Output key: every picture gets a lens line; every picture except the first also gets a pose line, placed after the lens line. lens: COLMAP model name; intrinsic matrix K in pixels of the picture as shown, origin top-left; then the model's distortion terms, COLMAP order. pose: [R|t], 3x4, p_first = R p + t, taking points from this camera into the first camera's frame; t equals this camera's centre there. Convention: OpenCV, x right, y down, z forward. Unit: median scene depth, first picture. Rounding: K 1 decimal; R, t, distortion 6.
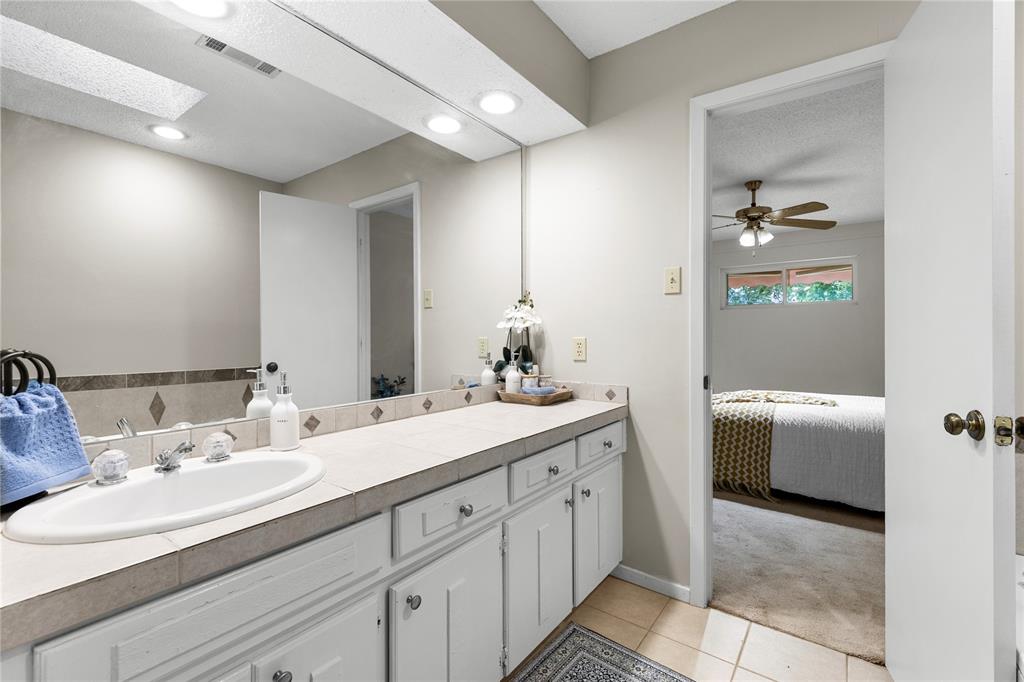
lens RADIAL K [[443.4, 0, 512.6], [0, 443.4, 333.4], [0, 0, 1]] dist [0.021434, -0.017593]
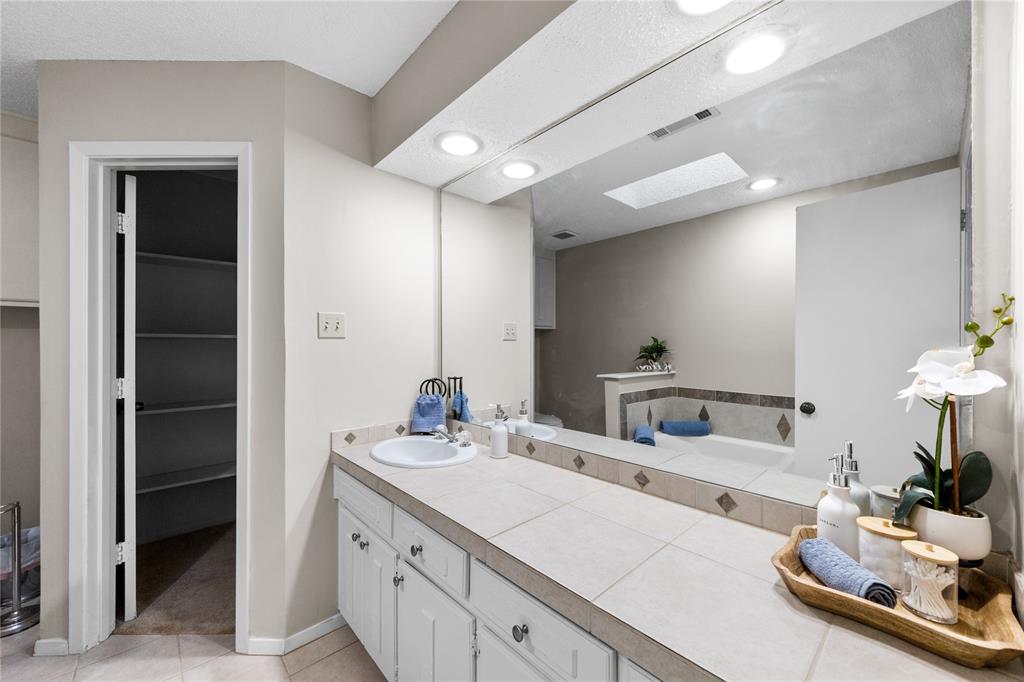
lens RADIAL K [[388.5, 0, 510.0], [0, 388.5, 345.9], [0, 0, 1]] dist [0.000042, -0.000001]
pose [[-0.183596, 0.002748, -0.982998, 0.461186], [-0.000450, 0.999996, 0.002880, -0.067598], [0.983002, 0.000971, -0.183594, 0.794295]]
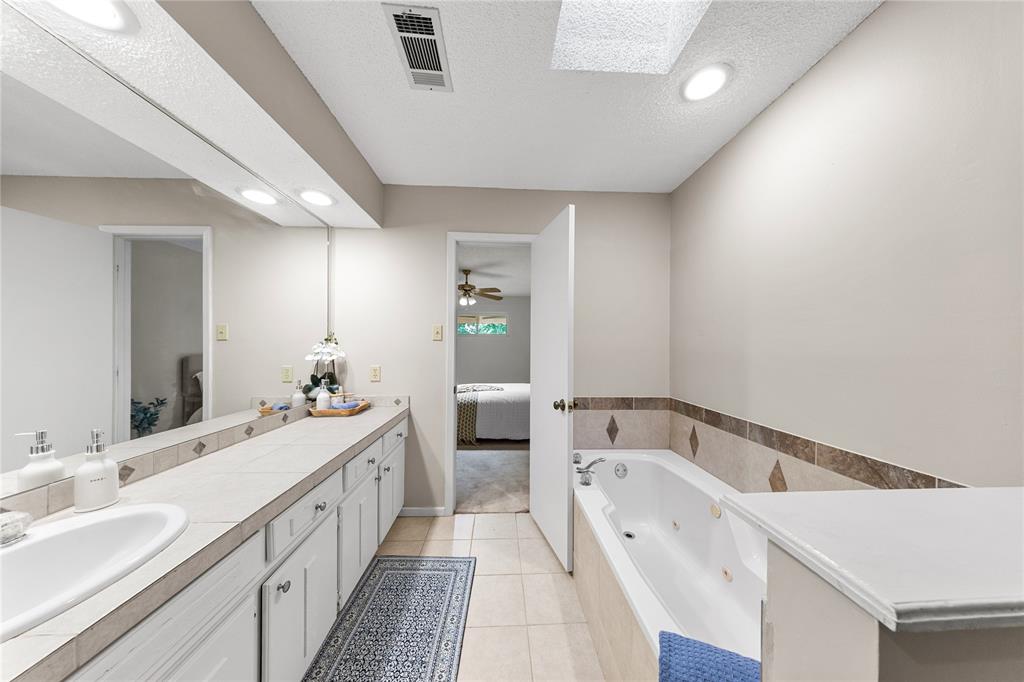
lens RADIAL K [[294.0, 0, 512.0], [0, 294.0, 341.0], [0, 0, 1]] dist [-0.005990, -0.000026]
pose [[0.771344, 0.009760, 0.636343, -0.131633], [-0.004219, 0.999939, -0.010223, -0.070086], [-0.636404, 0.005201, 0.771338, -0.063368]]
